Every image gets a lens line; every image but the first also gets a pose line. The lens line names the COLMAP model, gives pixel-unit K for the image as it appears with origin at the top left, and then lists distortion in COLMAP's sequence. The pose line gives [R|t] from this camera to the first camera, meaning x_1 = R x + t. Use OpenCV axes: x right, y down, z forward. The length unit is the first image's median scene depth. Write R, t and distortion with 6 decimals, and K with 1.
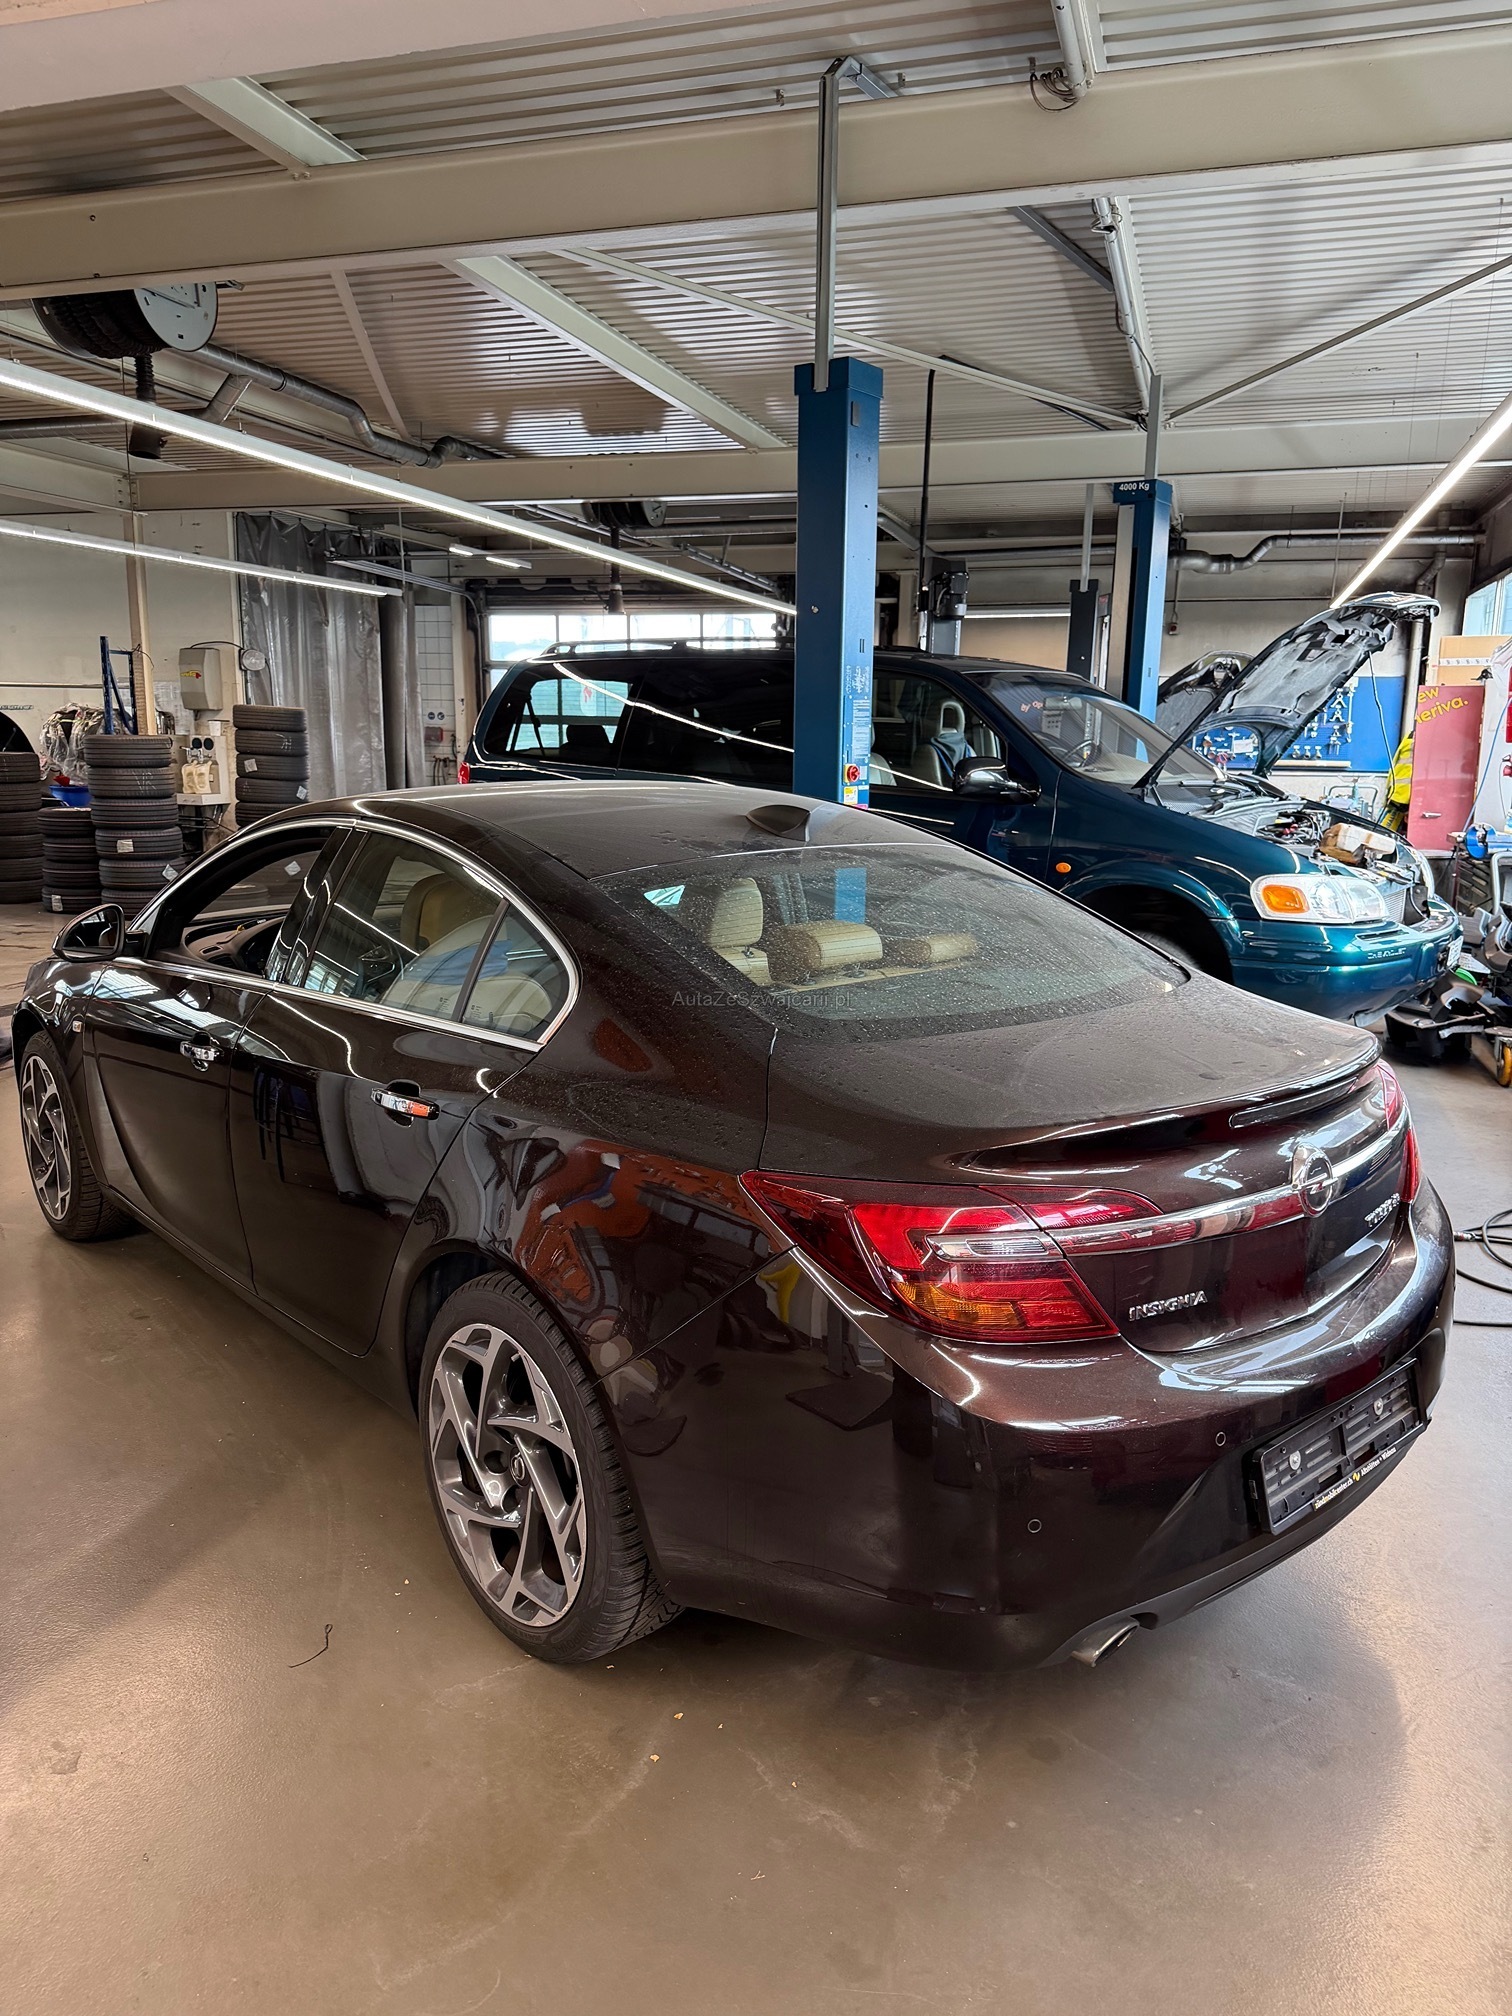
lens RADIAL K [[1419.8, 0, 713.5], [0, 1419.8, 998.1], [0, 0, 1]] dist [0.090536, -0.122141]
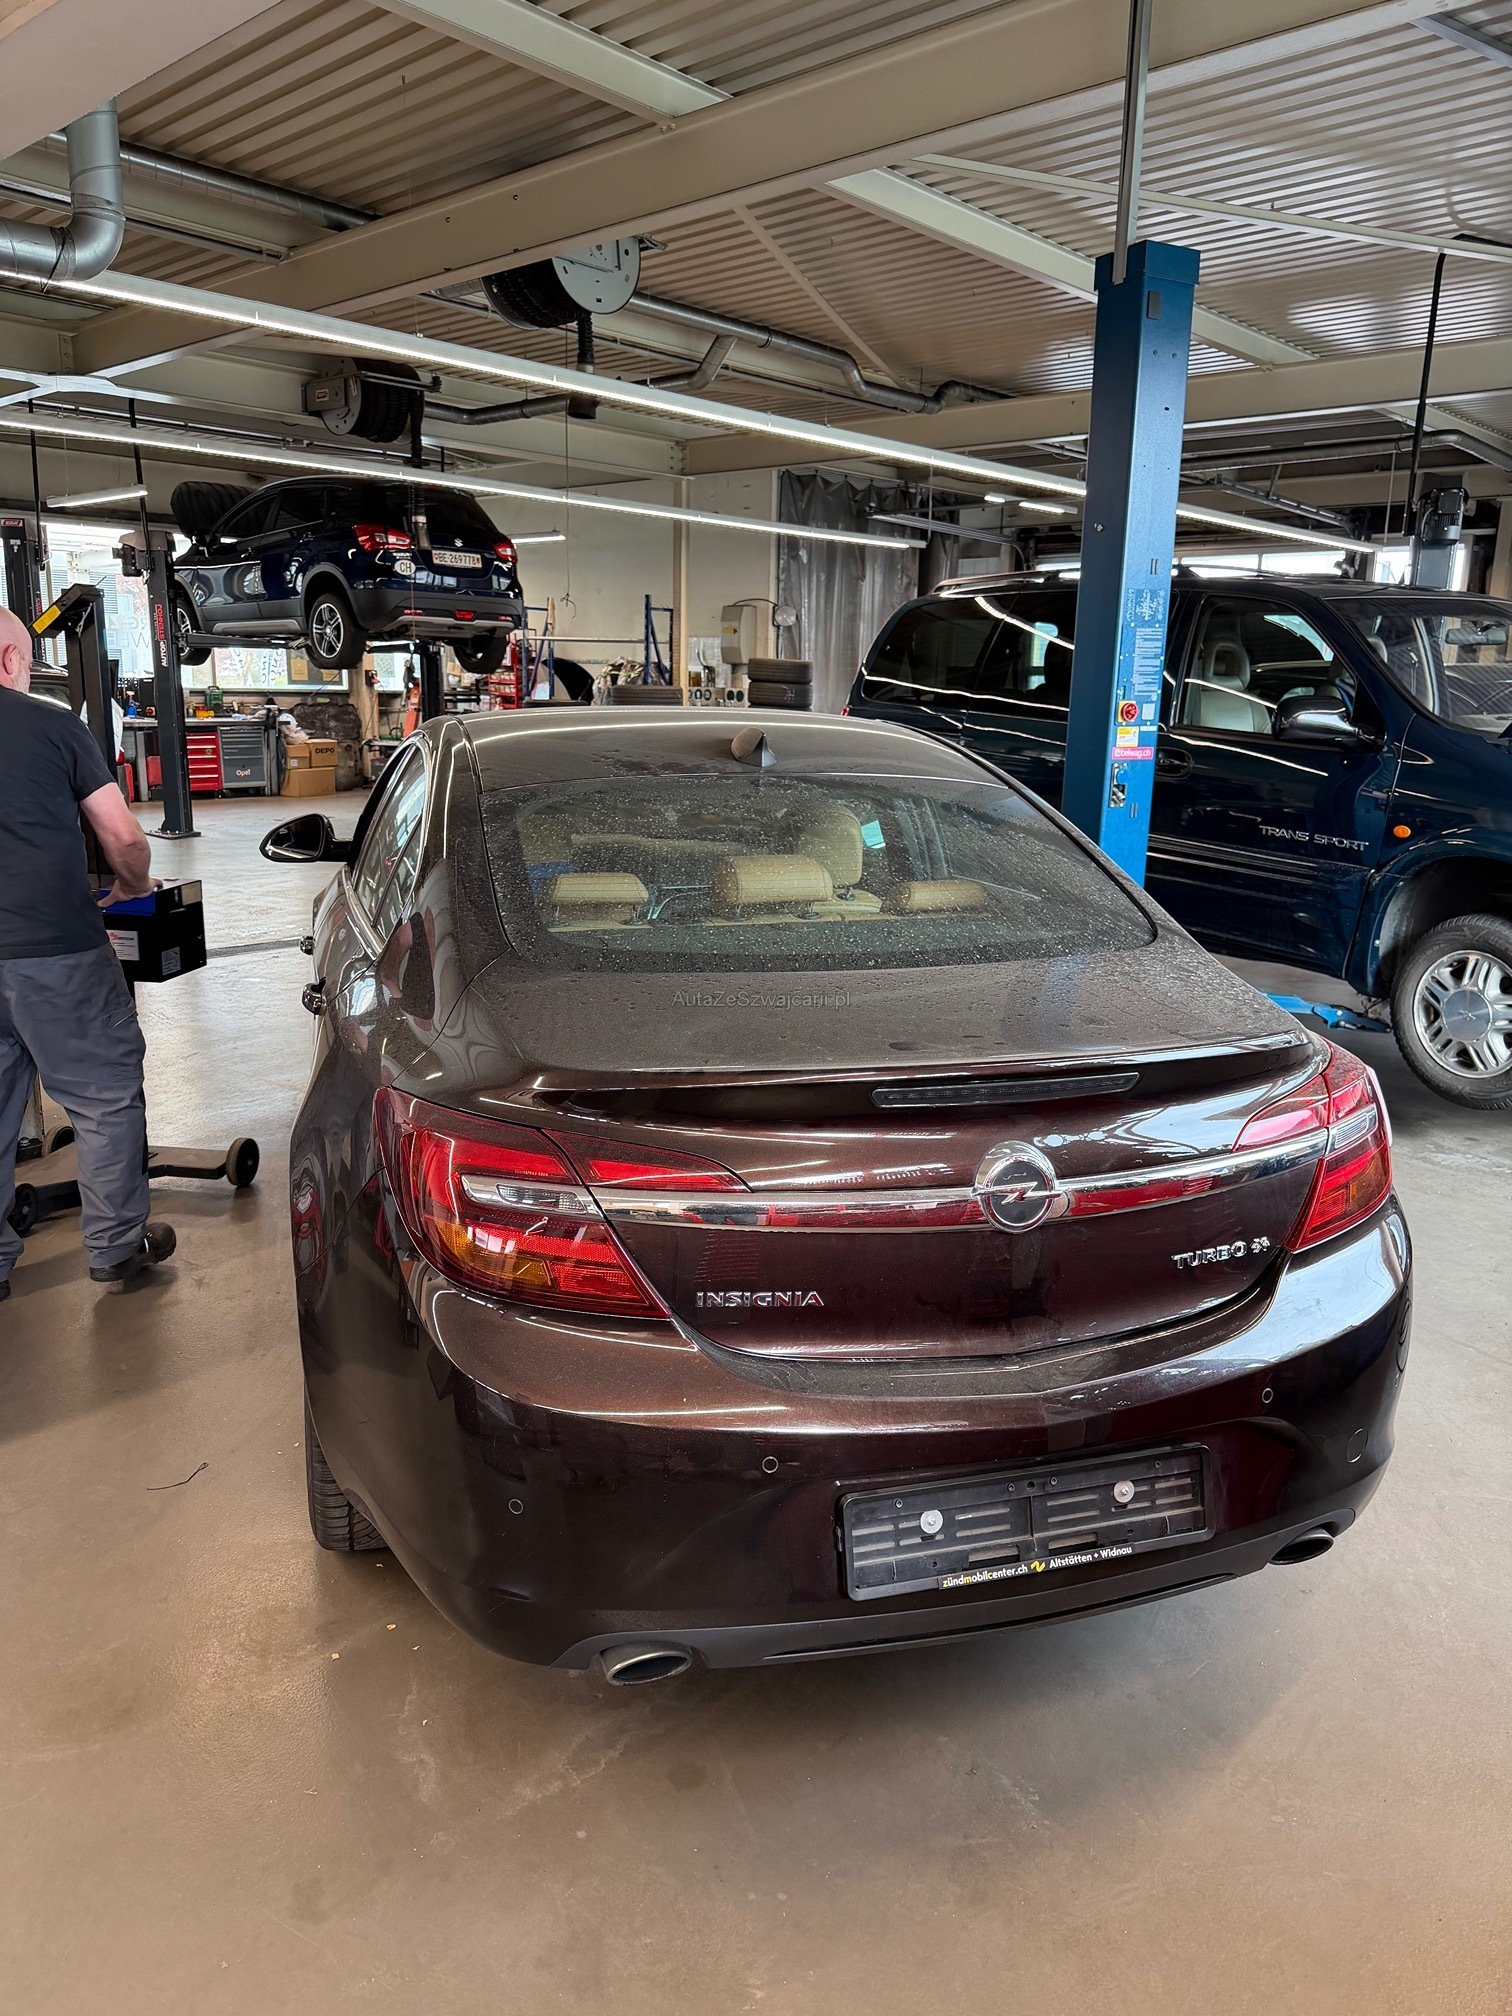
lens RADIAL K [[1419.8, 0, 713.5], [0, 1419.8, 998.1], [0, 0, 1]] dist [0.090536, -0.122141]
pose [[0.904204, 0.100215, -0.415177, 0.103742], [-0.090126, 0.994963, 0.043880, 0.002451], [0.417483, -0.002258, 0.908682, 0.028759]]
